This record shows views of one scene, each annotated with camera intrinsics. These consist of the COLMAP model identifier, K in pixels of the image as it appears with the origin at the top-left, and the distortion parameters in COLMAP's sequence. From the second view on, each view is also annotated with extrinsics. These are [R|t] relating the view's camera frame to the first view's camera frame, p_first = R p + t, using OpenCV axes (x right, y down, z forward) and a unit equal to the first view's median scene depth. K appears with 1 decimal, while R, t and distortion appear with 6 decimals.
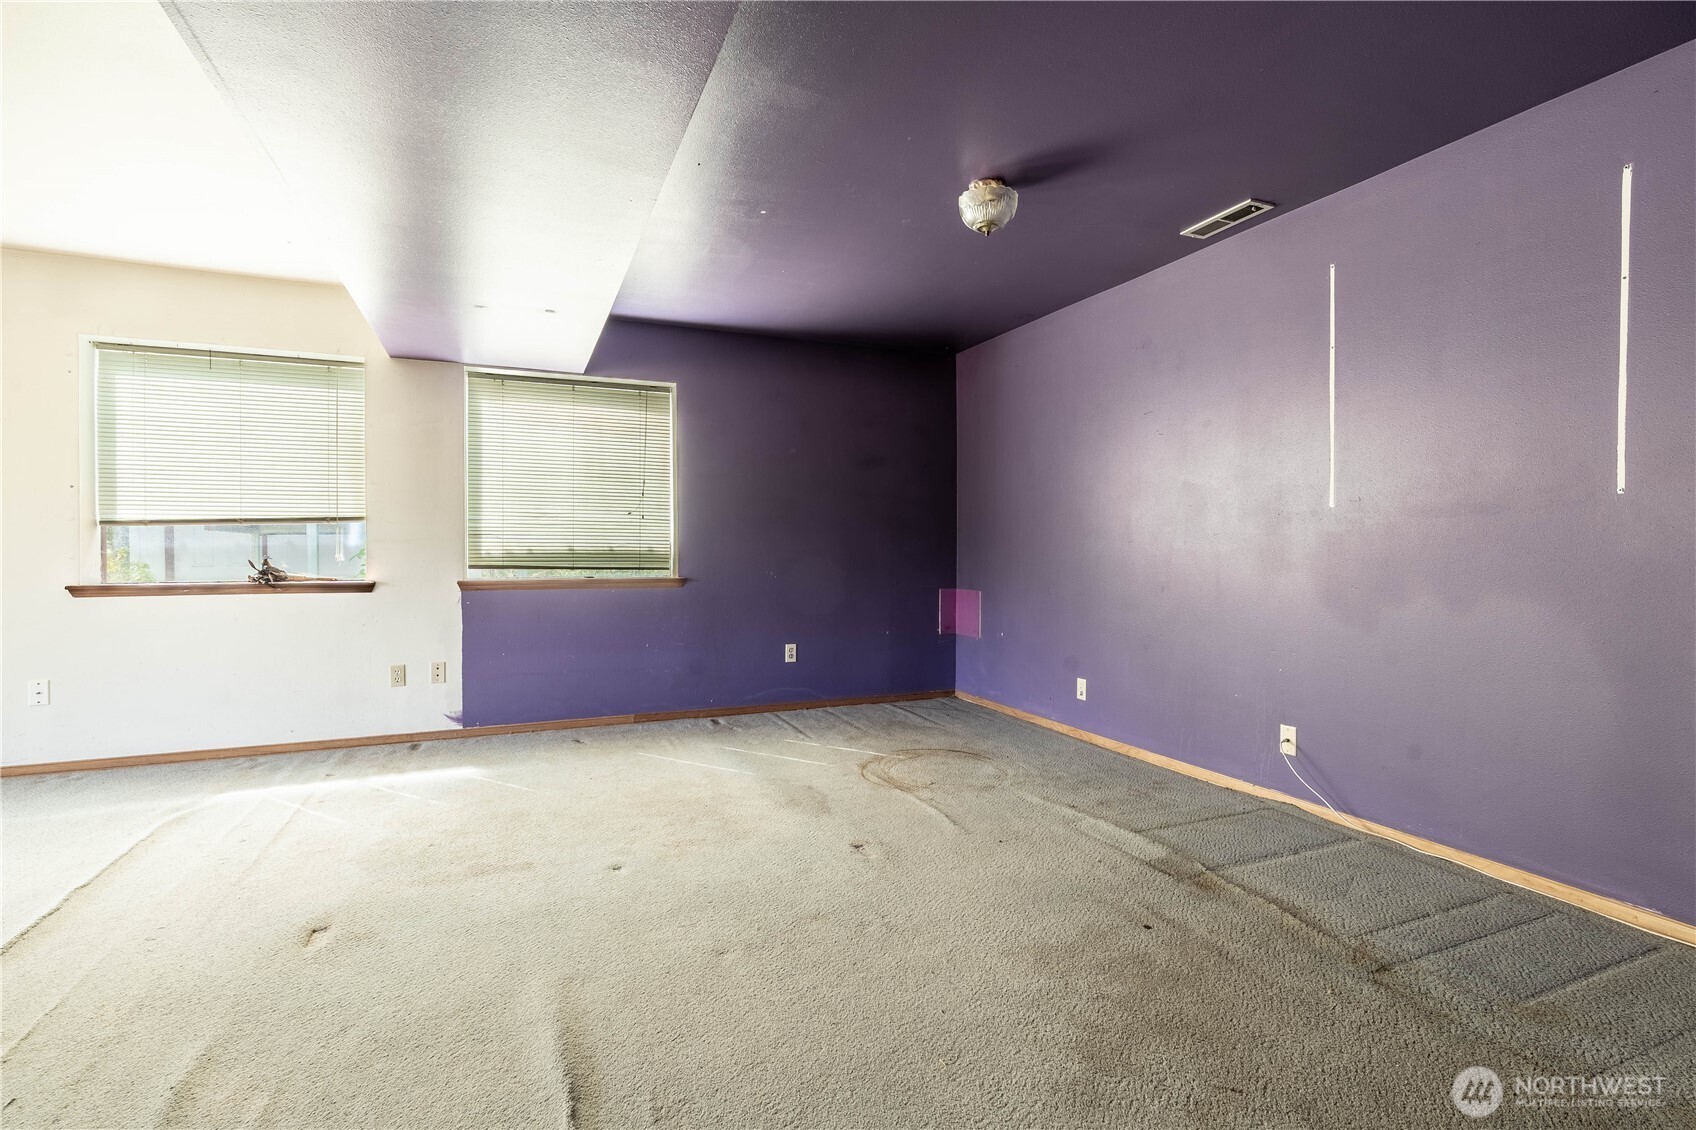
lens RADIAL K [[782.9, 0, 851.6], [0, 782.9, 564.4], [0, 0, 1]] dist [-0.008170, 0.001223]
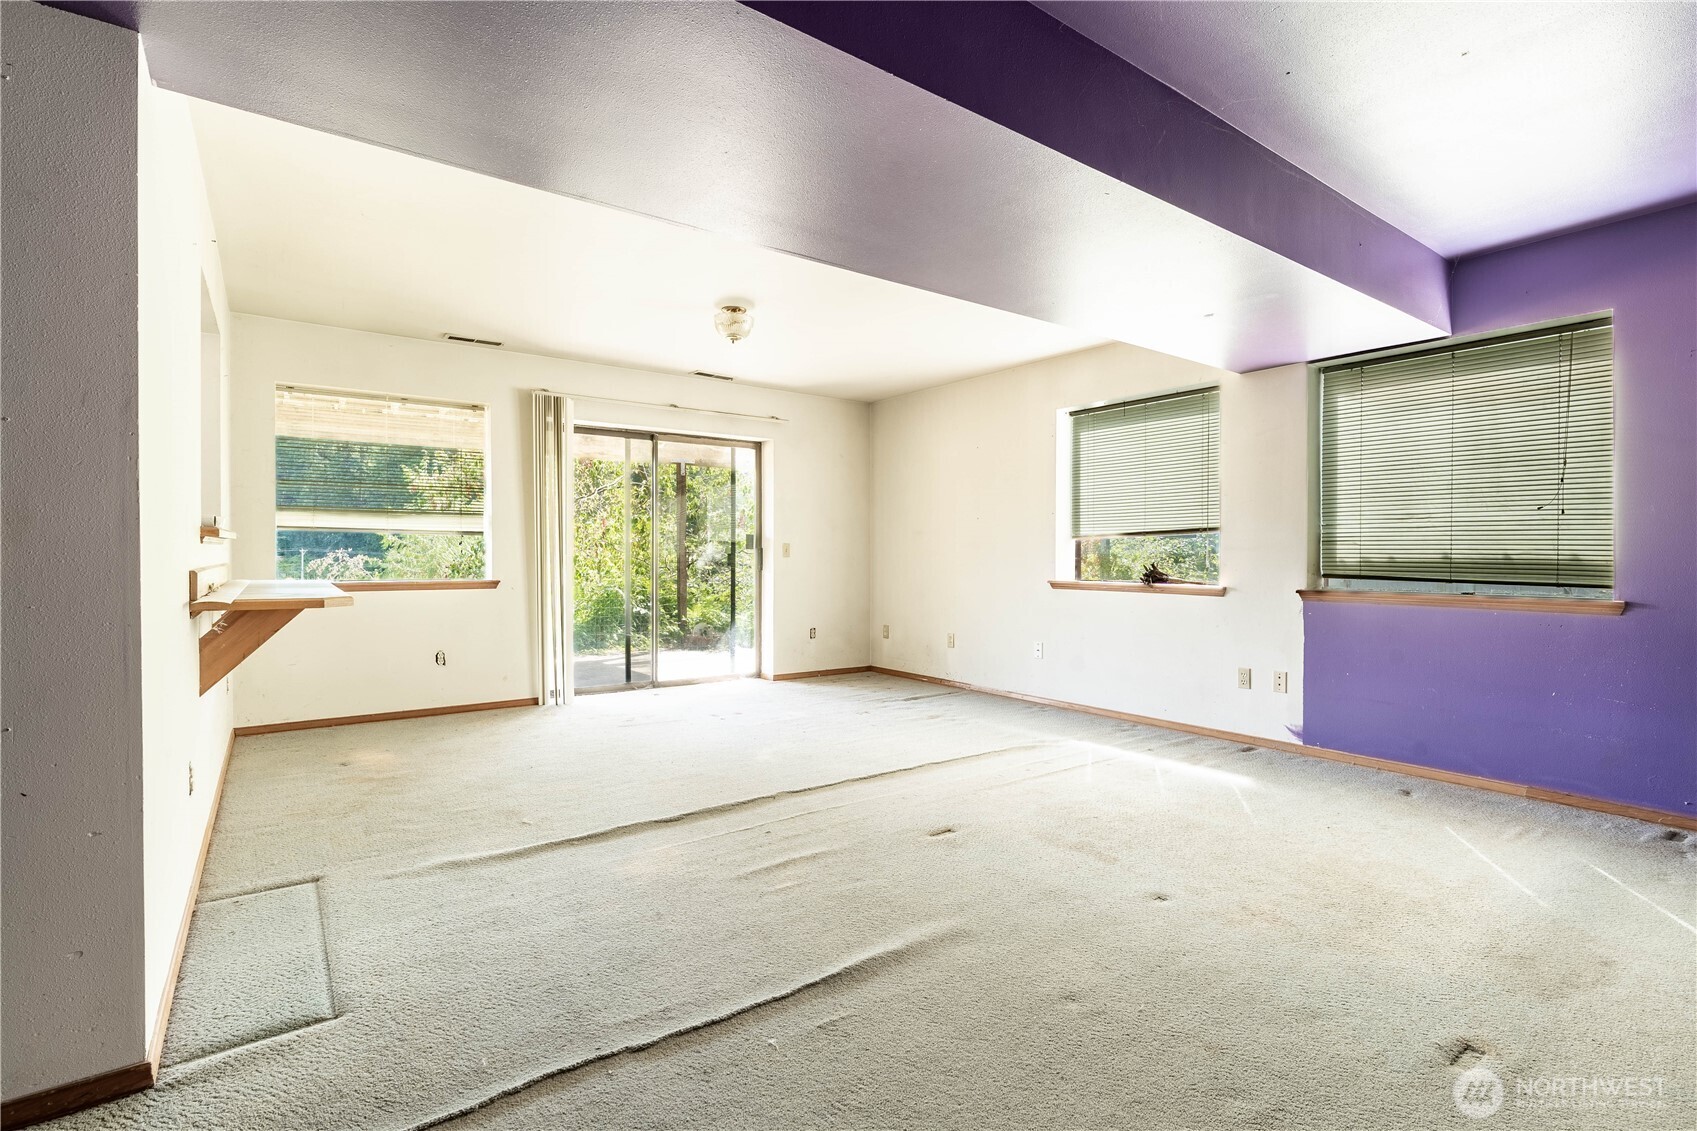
lens RADIAL K [[783.3, 0, 852.1], [0, 783.3, 564.9], [0, 0, 1]] dist [-0.008170, 0.001223]
pose [[0.227723, 0.013380, -0.973634, 0.304901], [-0.022049, 0.999720, 0.008581, -0.005466], [0.973476, 0.019514, 0.227955, 0.245966]]
